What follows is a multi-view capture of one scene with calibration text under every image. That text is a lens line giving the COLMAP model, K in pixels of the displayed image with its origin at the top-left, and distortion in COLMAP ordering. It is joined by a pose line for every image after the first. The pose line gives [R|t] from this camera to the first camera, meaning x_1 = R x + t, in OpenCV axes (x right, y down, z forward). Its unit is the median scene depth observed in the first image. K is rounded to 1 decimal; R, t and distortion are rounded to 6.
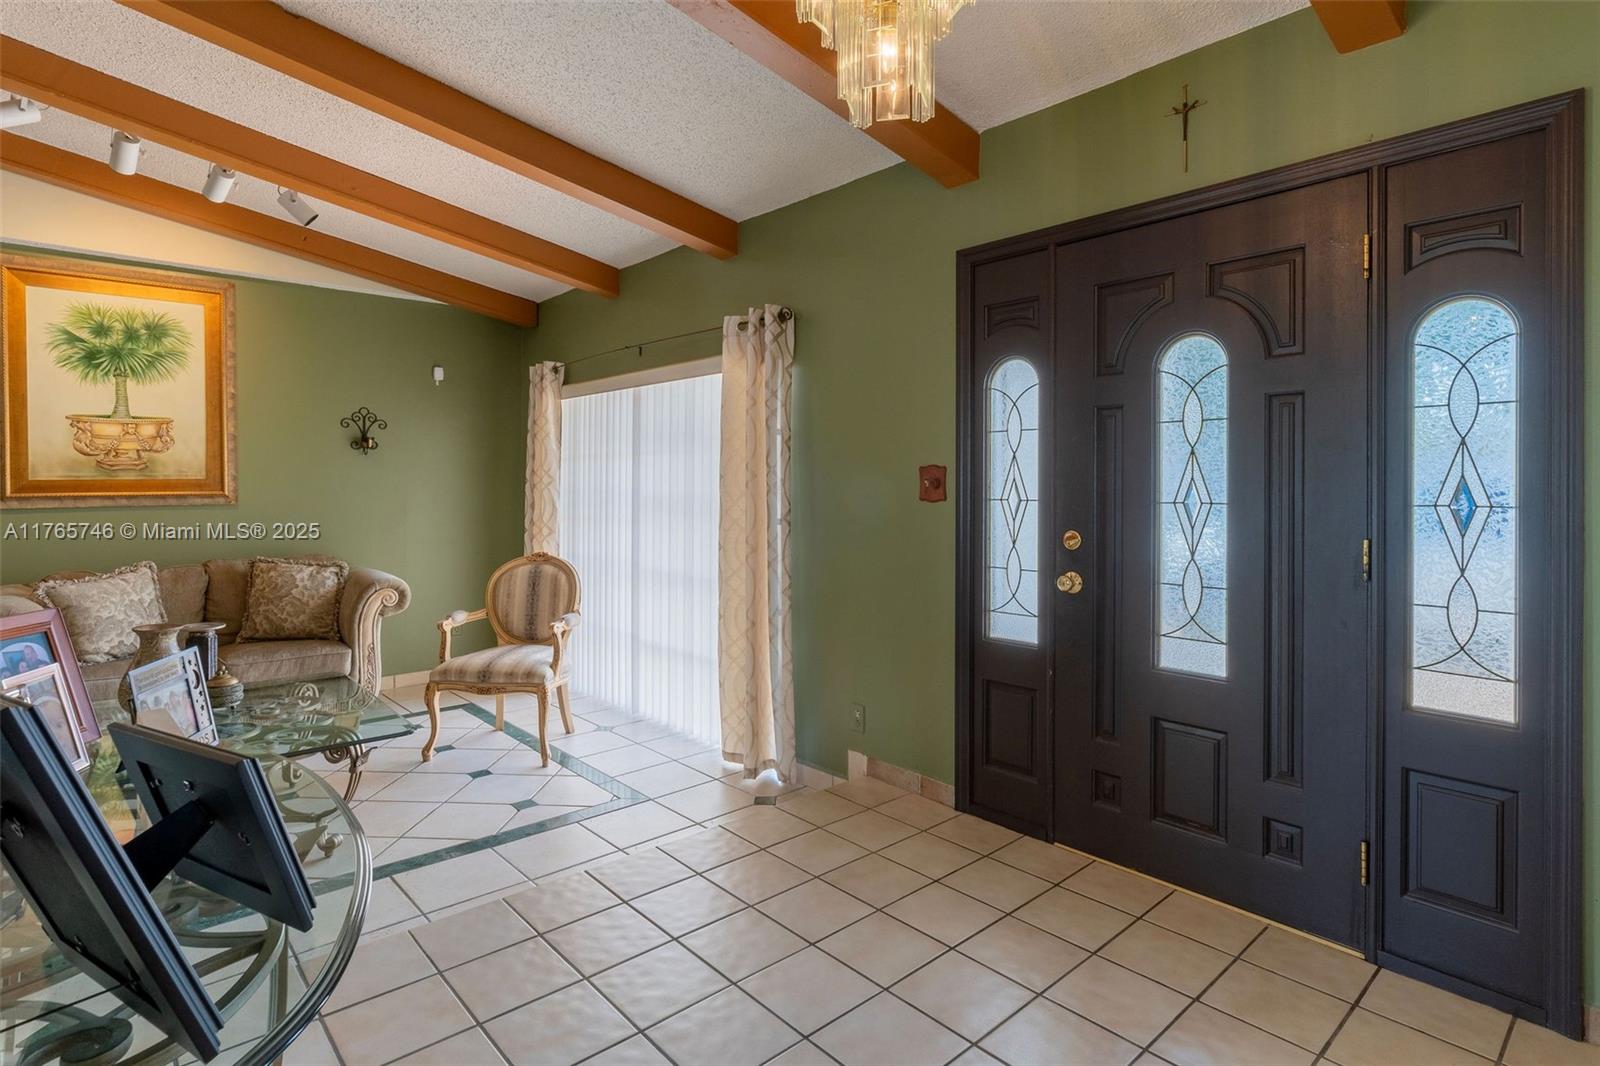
lens RADIAL K [[847.1, 0, 821.2], [0, 847.1, 484.8], [0, 0, 1]] dist [0.002339, 0.004938]
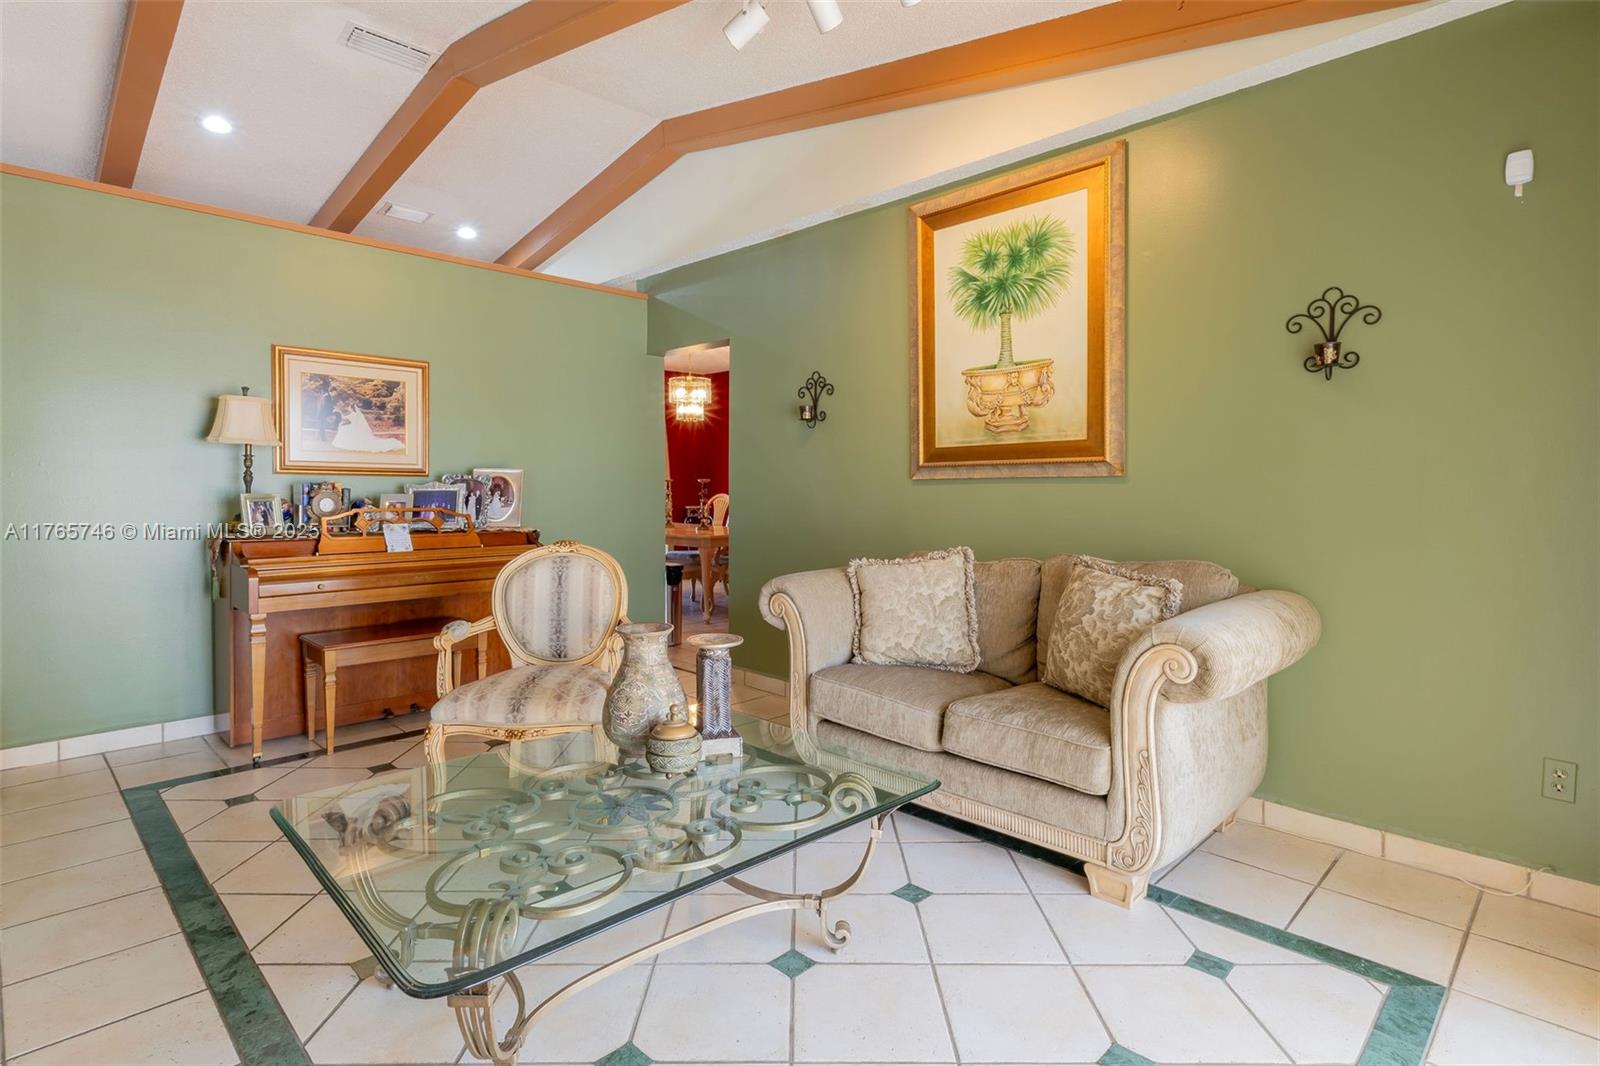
lens RADIAL K [[813.5, 0, 776.4], [0, 813.5, 514.0], [0, 0, 1]] dist [0.004295, -0.000116]
pose [[0.028448, 0.037731, -0.998883, -0.062921], [-0.000599, 0.999288, 0.037729, 0.030955], [0.999595, -0.000474, 0.028450, 0.765459]]
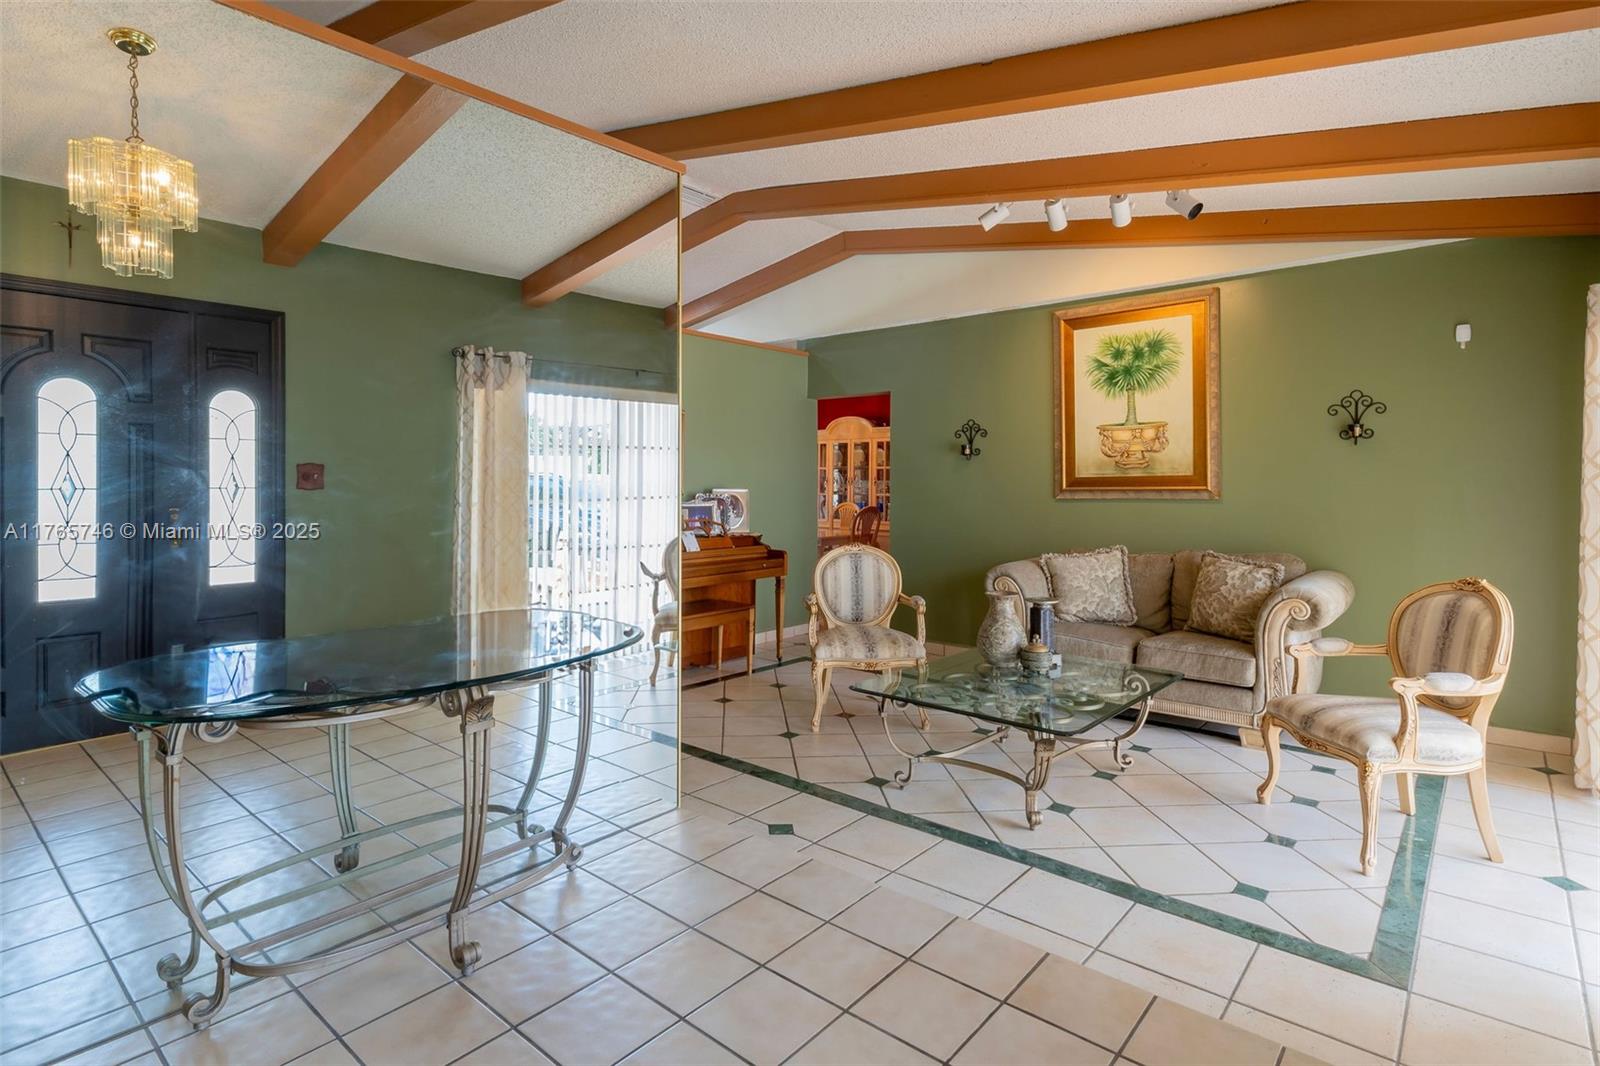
lens RADIAL K [[813.5, 0, 765.9], [0, 813.5, 488.8], [0, 0, 1]] dist [0.004295, -0.000116]
pose [[0.097910, 0.007274, -0.995169, 0.267445], [0.000066, 0.999973, 0.007316, 0.003020], [0.995195, -0.000782, 0.097907, 0.377485]]
